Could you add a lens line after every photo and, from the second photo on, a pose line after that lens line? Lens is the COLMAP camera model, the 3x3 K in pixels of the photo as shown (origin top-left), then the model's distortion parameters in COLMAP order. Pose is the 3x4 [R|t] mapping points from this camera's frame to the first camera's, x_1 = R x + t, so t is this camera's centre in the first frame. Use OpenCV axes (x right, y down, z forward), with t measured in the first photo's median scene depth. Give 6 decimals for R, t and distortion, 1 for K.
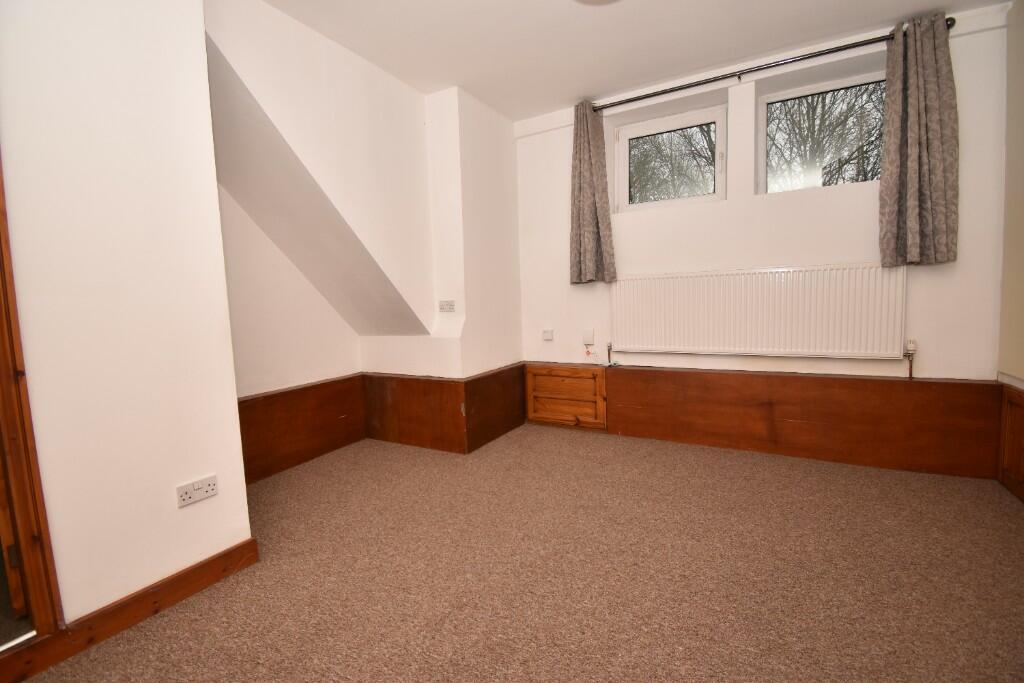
lens RADIAL K [[439.0, 0, 512.0], [0, 439.0, 341.5], [0, 0, 1]] dist [0.000281, -0.014557]
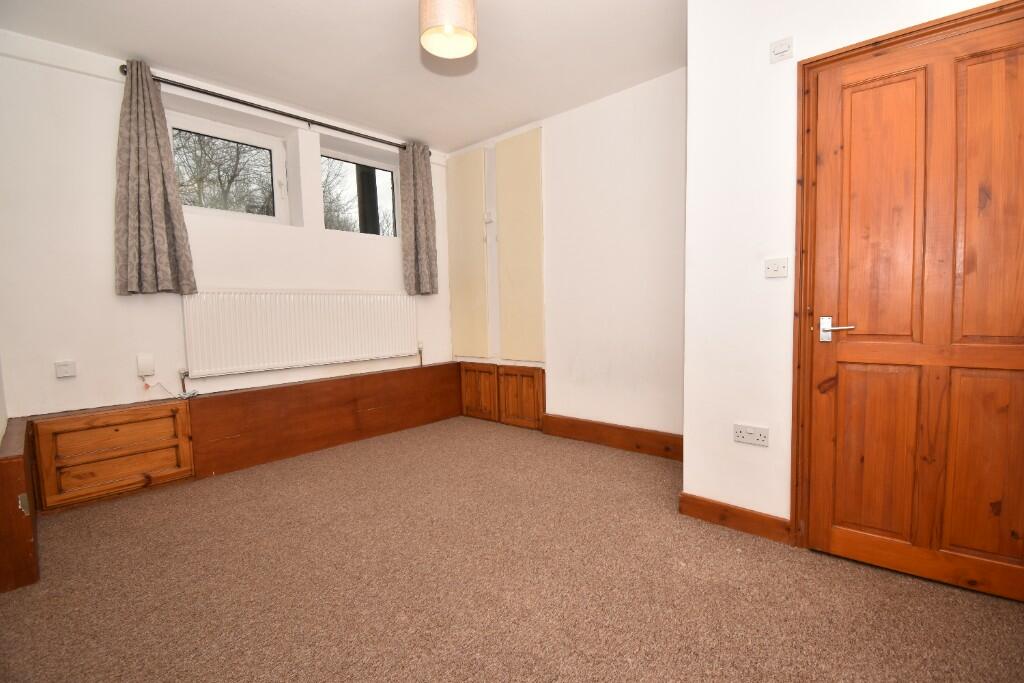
lens RADIAL K [[439.0, 0, 512.0], [0, 439.0, 341.5], [0, 0, 1]] dist [0.000281, -0.014557]
pose [[0.237397, -0.039740, 0.970599, -0.441714], [0.108883, 0.993955, 0.014065, 0.007649], [-0.965291, 0.102343, 0.240289, 0.230643]]
